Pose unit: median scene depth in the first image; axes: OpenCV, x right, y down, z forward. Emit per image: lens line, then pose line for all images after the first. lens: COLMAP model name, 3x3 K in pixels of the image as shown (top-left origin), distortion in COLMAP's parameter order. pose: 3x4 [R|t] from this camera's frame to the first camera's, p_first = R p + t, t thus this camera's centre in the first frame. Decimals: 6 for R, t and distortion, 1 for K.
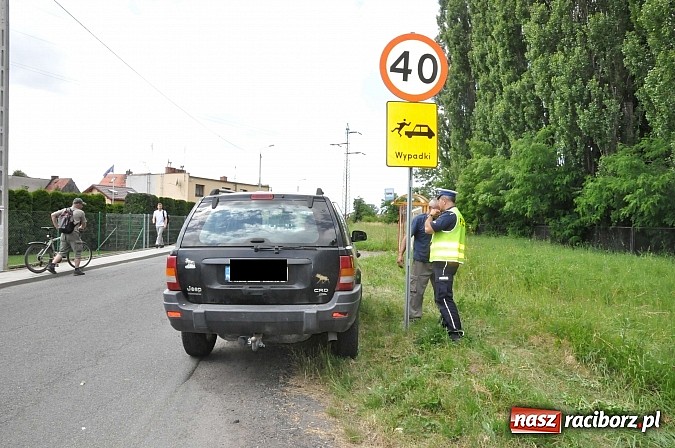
lens RADIAL K [[473.6, 0, 332.0], [0, 473.6, 225.5], [0, 0, 1]] dist [-0.113101, 0.073136]
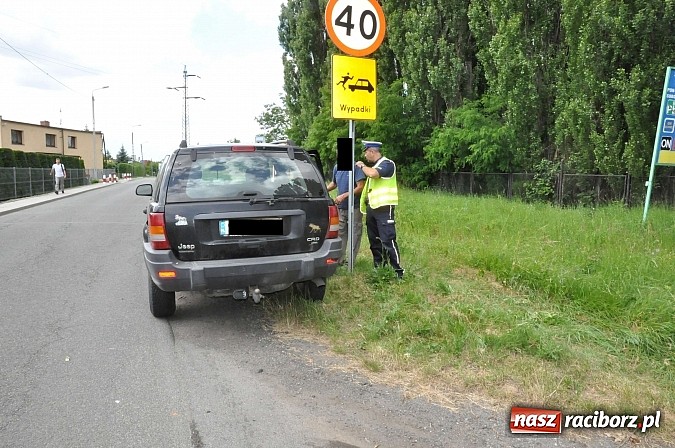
lens RADIAL K [[473.6, 0, 335.7], [0, 473.6, 226.9], [0, 0, 1]] dist [-0.113101, 0.073136]
pose [[0.938458, -0.052075, 0.341445, -0.084728], [0.012652, 0.993088, 0.116685, -0.002988], [-0.345162, -0.105184, 0.932630, 0.001599]]
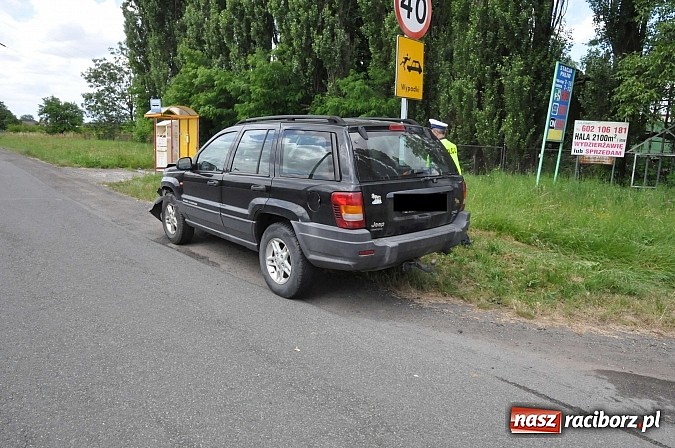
lens RADIAL K [[473.6, 0, 336.6], [0, 473.6, 227.7], [0, 0, 1]] dist [-0.113101, 0.073136]
pose [[0.745461, -0.121012, 0.655472, -0.256823], [-0.010138, 0.981209, 0.192679, -0.012007], [-0.666472, -0.150280, 0.730227, 0.085513]]
